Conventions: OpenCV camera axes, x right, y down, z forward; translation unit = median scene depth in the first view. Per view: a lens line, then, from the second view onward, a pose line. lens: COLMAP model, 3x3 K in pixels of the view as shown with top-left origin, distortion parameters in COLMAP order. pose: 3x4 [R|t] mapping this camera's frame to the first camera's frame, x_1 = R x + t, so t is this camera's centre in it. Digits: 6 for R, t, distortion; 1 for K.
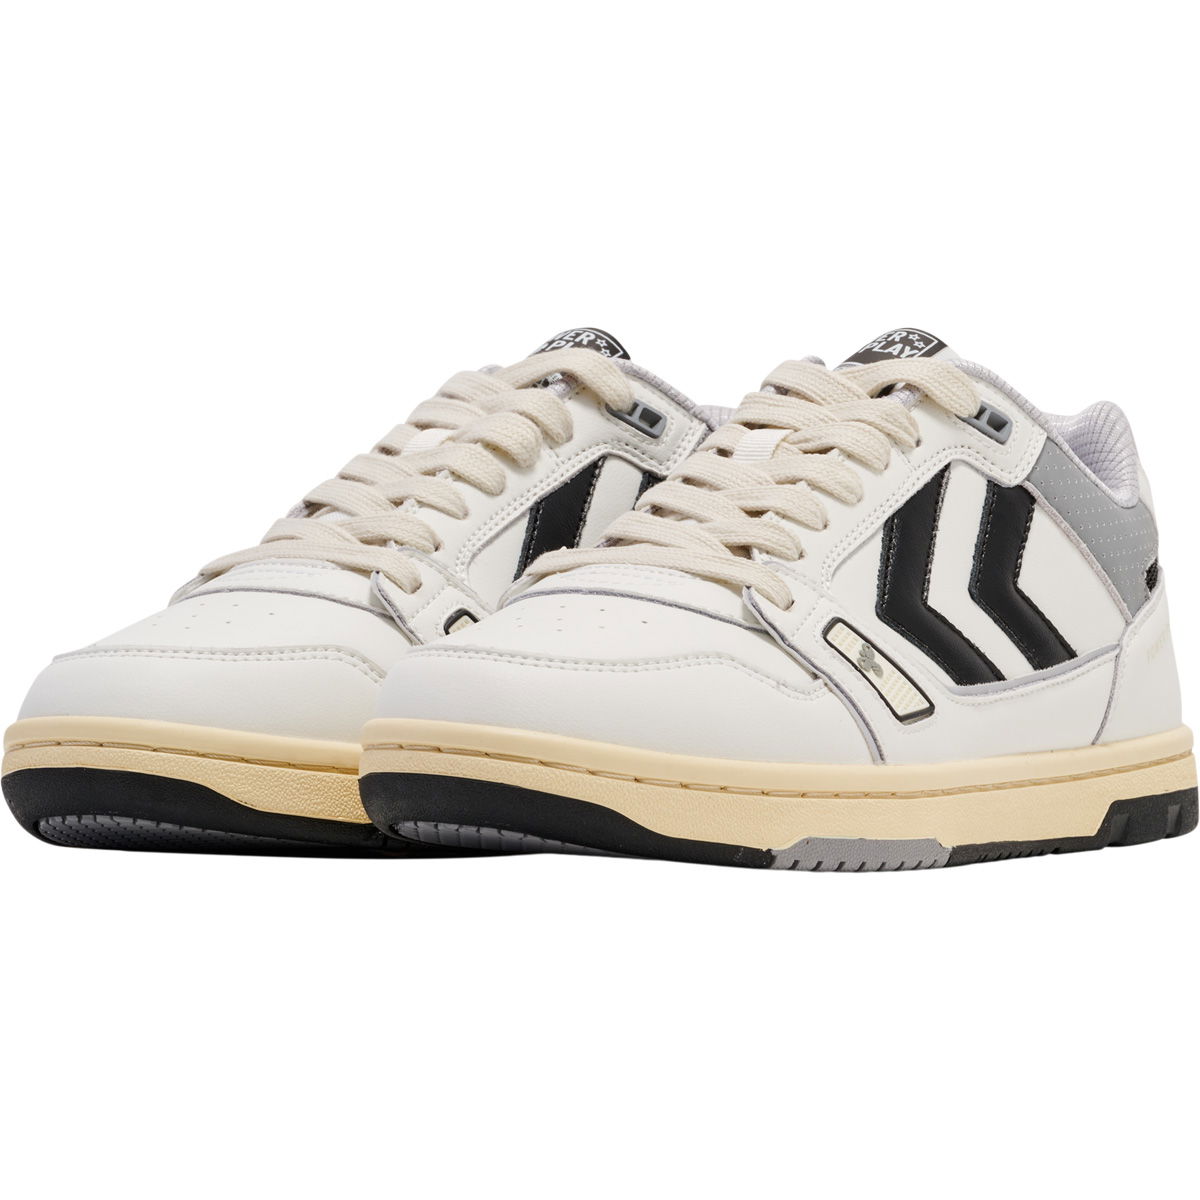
lens RADIAL K [[7394.0, 0, 600.0], [0, 7394.0, 600.0], [0, 0, 1]] dist [-0.492998, -29.267921]
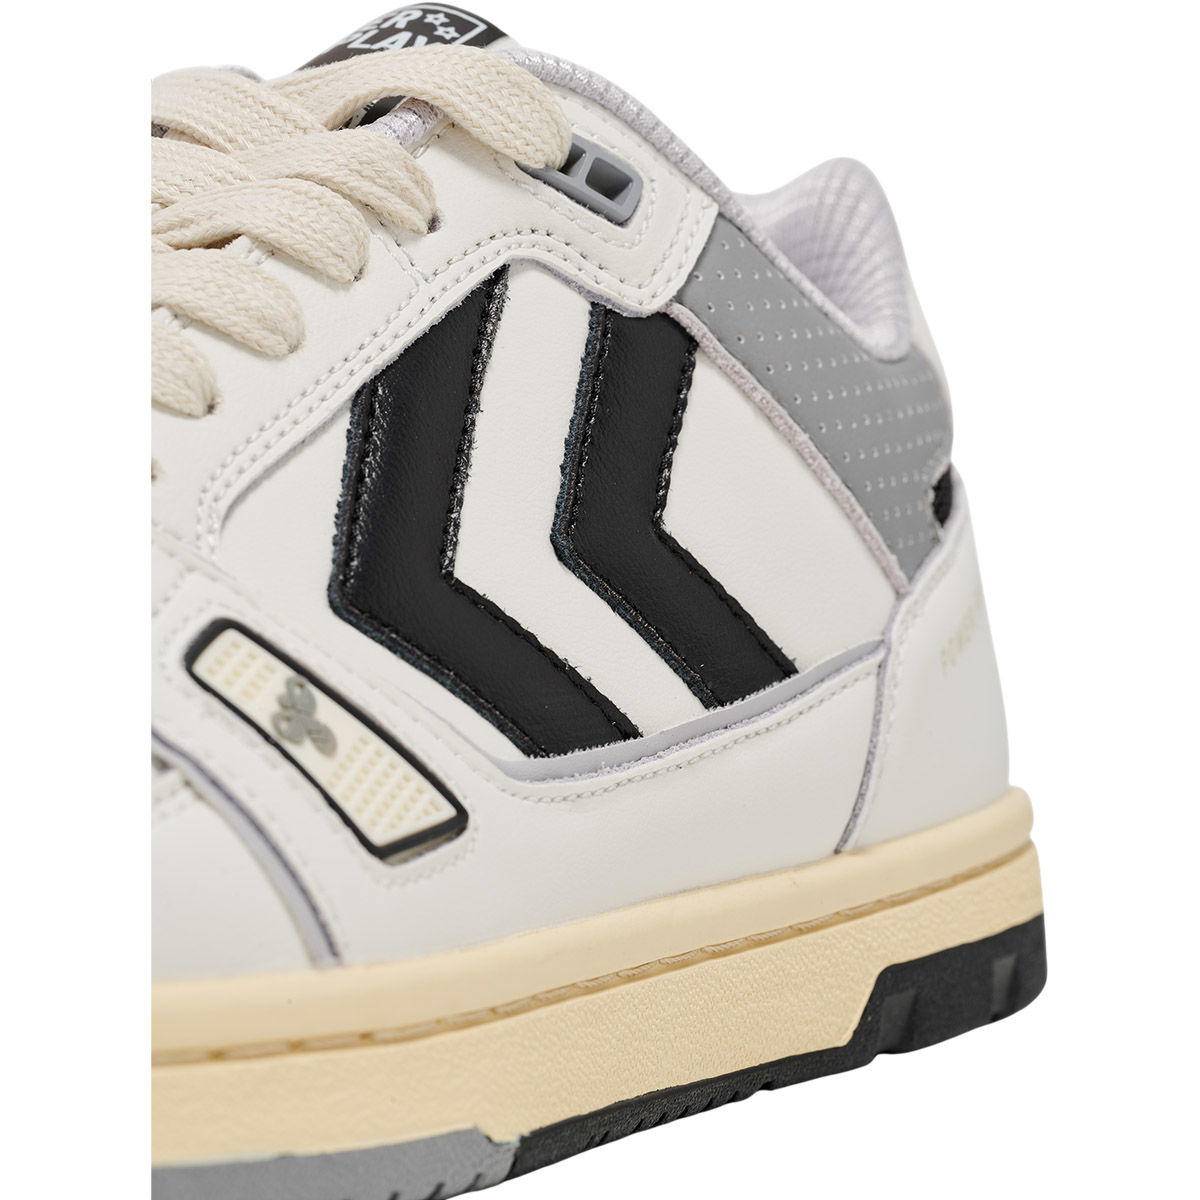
lens RADIAL K [[7394.0, 0, 600.0], [0, 7394.0, 600.0], [0, 0, 1]] dist [-0.492998, -29.267921]
pose [[0.998760, -0.033910, 0.036454, 0.035644], [0.033621, 0.999399, 0.008488, -0.001428], [-0.036719, -0.007251, 0.999299, 0.537268]]
